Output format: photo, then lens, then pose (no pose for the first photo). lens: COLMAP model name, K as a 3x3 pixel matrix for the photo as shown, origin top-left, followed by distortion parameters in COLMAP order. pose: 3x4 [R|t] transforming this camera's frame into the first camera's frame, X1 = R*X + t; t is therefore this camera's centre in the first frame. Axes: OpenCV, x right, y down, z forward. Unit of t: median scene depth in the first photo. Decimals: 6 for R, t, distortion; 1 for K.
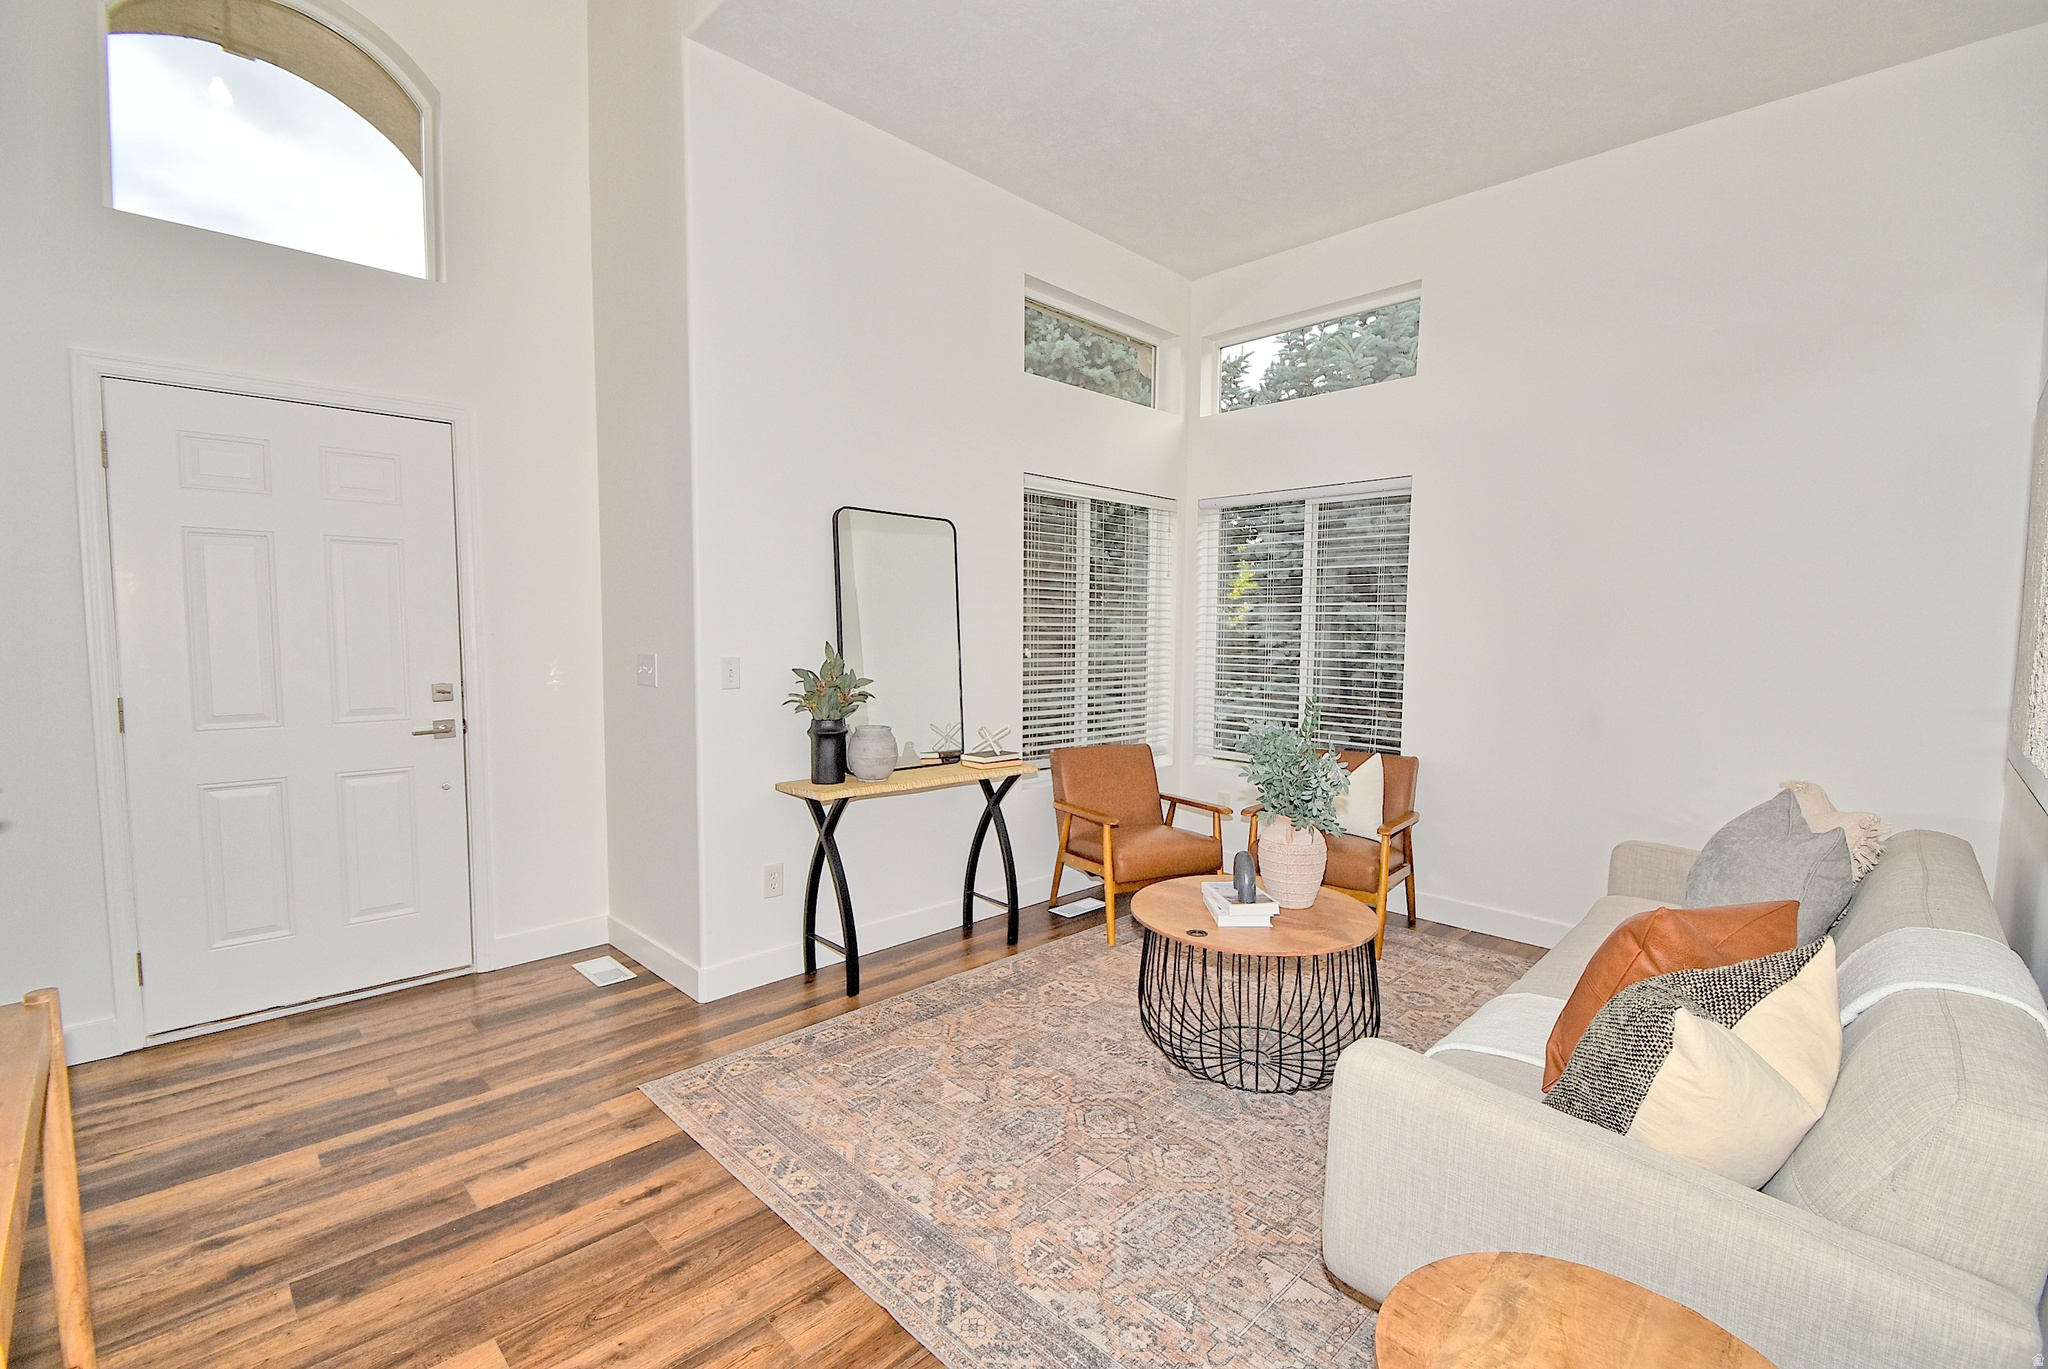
lens RADIAL K [[918.8, 0, 1028.9], [0, 918.8, 692.7], [0, 0, 1]] dist [-0.004338, -0.004606]
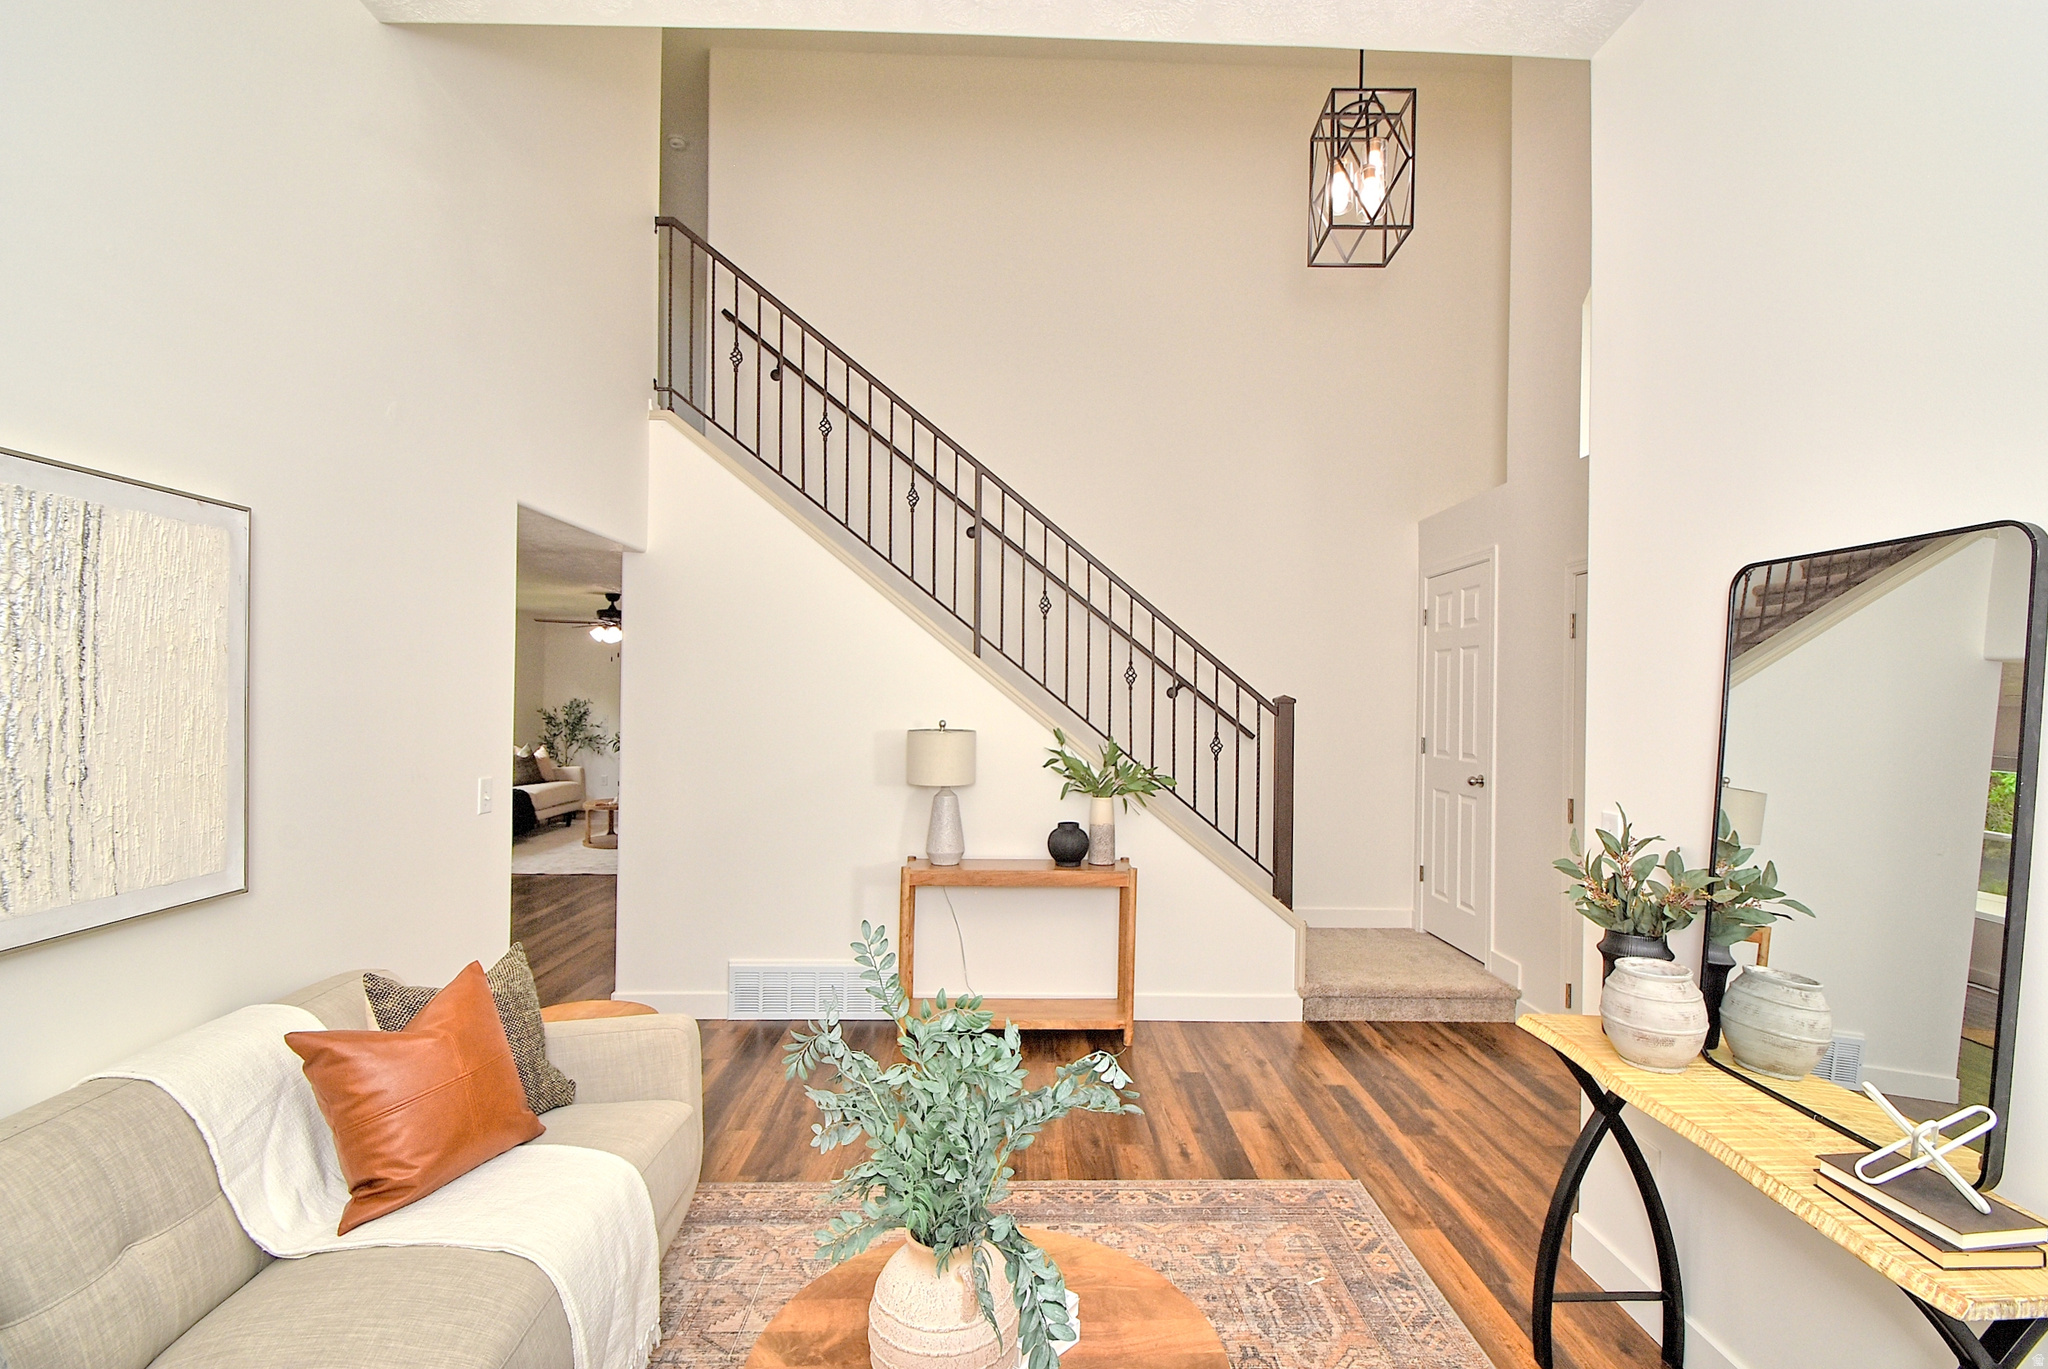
lens RADIAL K [[918.8, 0, 1031.9], [0, 918.8, 693.3], [0, 0, 1]] dist [-0.004338, -0.004606]
pose [[-0.692690, -0.024867, -0.720807, 0.674360], [-0.073800, 0.996603, 0.036540, -0.163148], [0.717450, 0.078506, -0.692172, 1.521315]]
